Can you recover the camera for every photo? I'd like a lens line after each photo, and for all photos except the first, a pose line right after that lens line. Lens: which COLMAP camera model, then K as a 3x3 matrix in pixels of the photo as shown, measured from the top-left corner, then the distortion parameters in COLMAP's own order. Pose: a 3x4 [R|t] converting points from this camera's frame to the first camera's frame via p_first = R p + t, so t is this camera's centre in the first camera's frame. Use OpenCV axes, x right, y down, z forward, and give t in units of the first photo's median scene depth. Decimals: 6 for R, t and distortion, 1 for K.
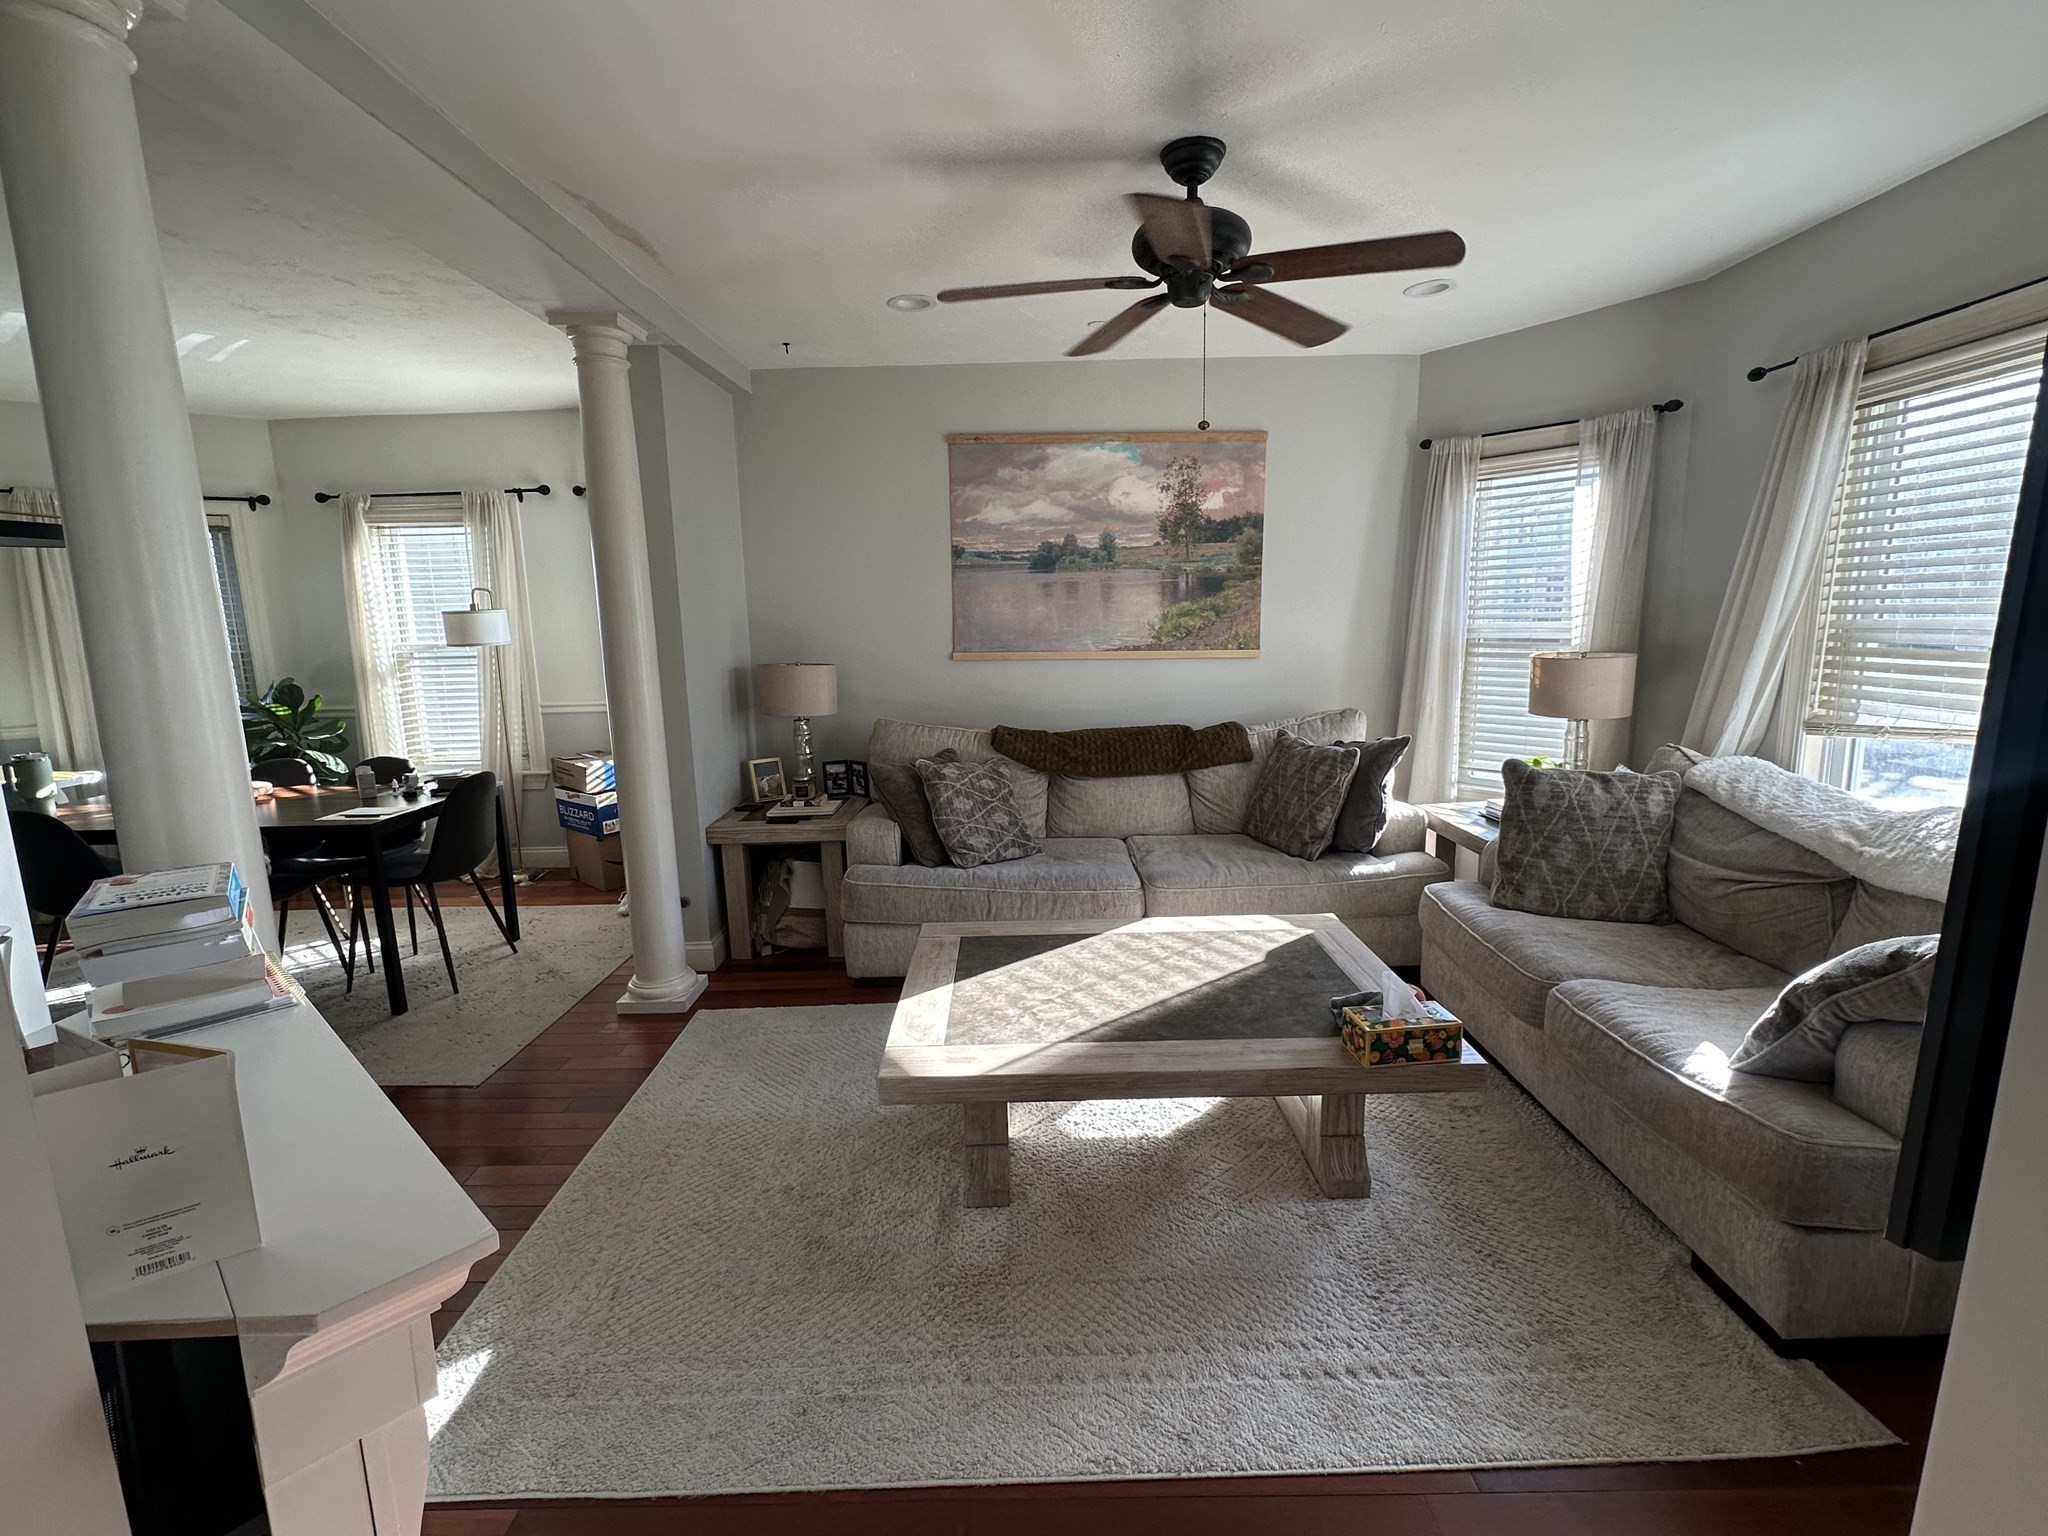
lens RADIAL K [[894.8, 0, 1007.5], [0, 894.8, 768.3], [0, 0, 1]] dist [-0.004980, -0.000270]
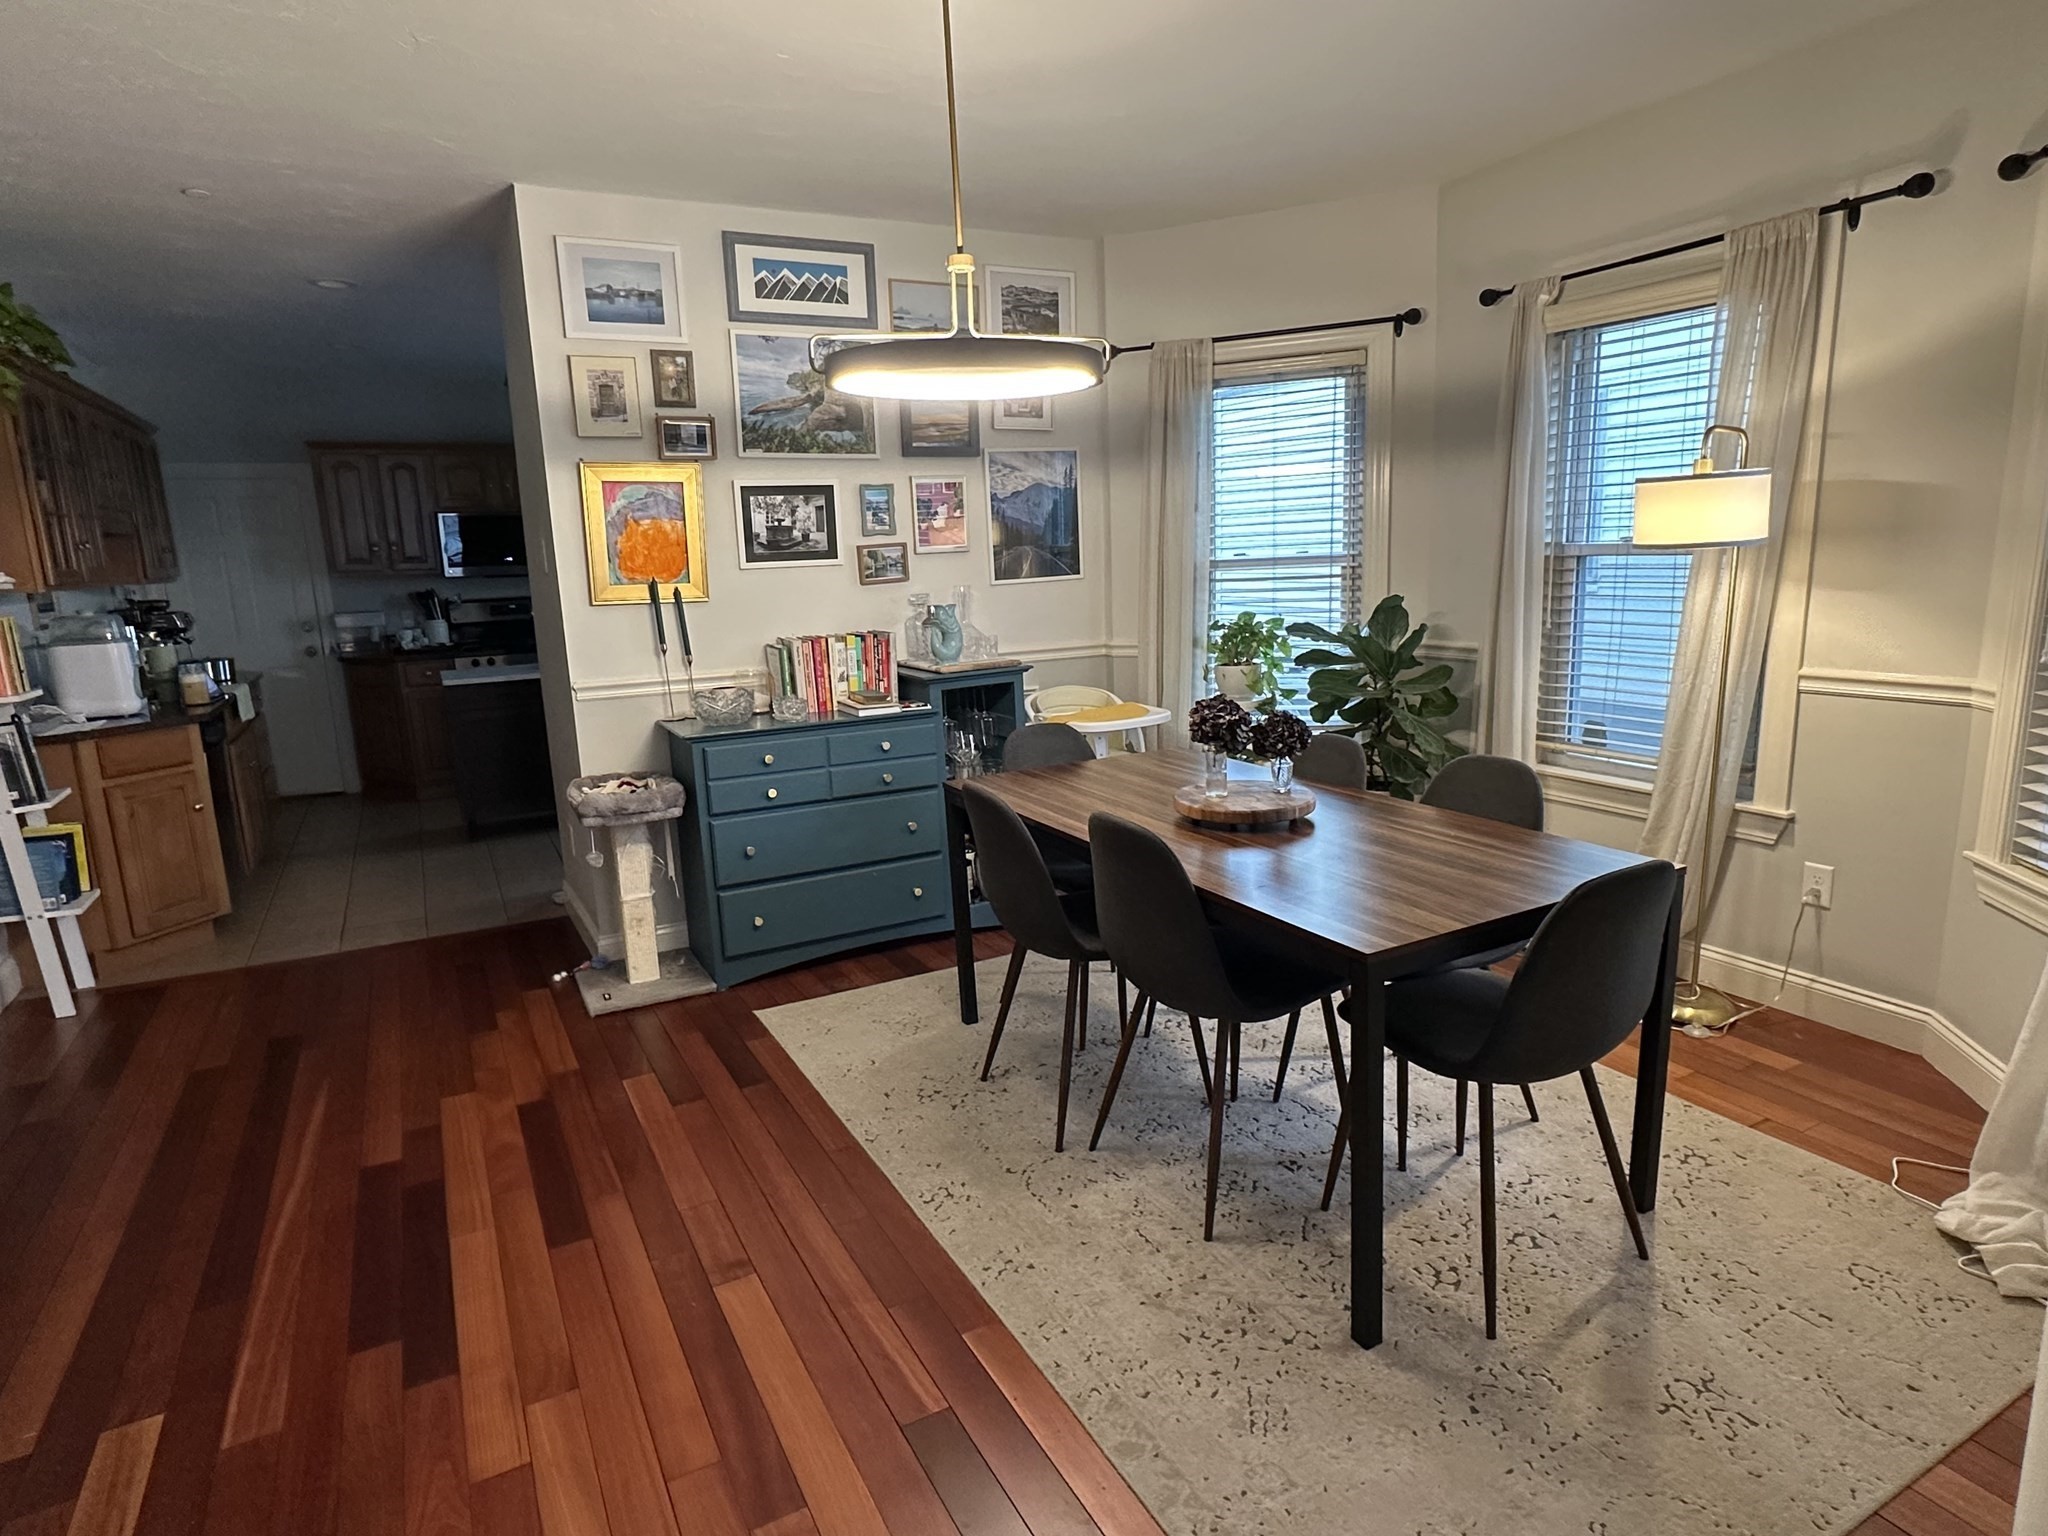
lens RADIAL K [[1122.2, 0, 1040.5], [0, 1122.2, 773.5], [0, 0, 1]] dist [-0.005602, -0.001901]
pose [[0.490838, 0.178938, -0.852677, -0.249864], [-0.122305, 0.983143, 0.135912, -0.060684], [0.862623, 0.037576, 0.504449, 0.429857]]
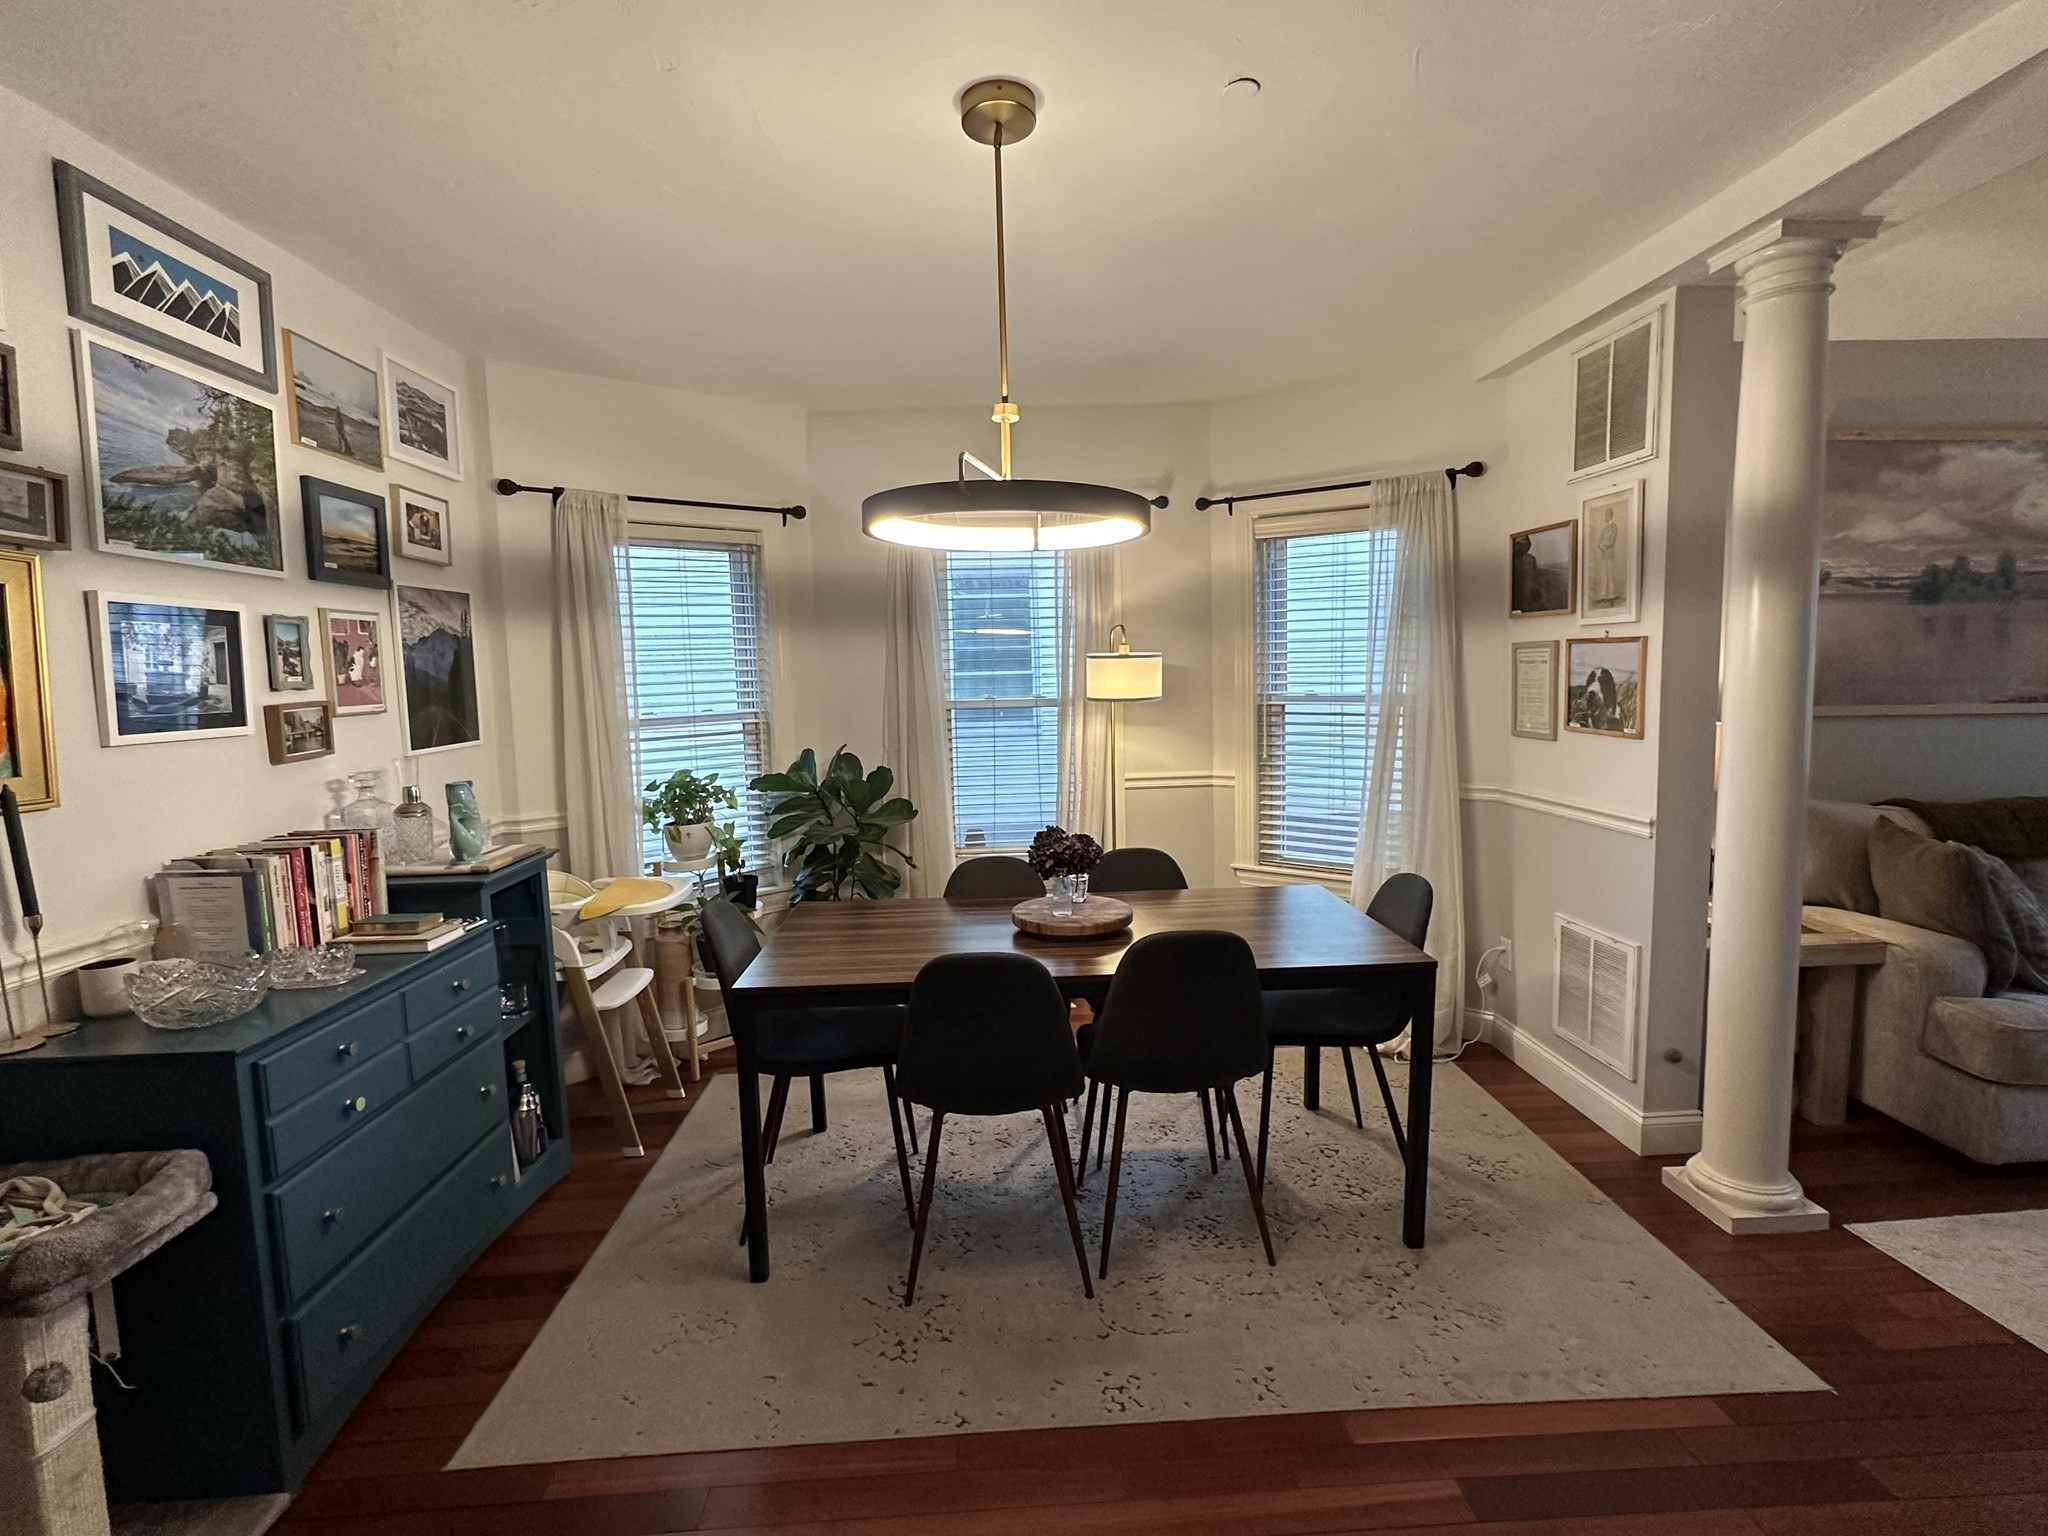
lens RADIAL K [[956.2, 0, 1041.5], [0, 956.2, 769.0], [0, 0, 1]] dist [-0.002792, -0.000491]
pose [[0.998797, -0.007237, 0.048491, -0.780401], [0.010671, 0.997423, -0.070946, -0.024430], [-0.047853, 0.071378, 0.996301, 0.220418]]
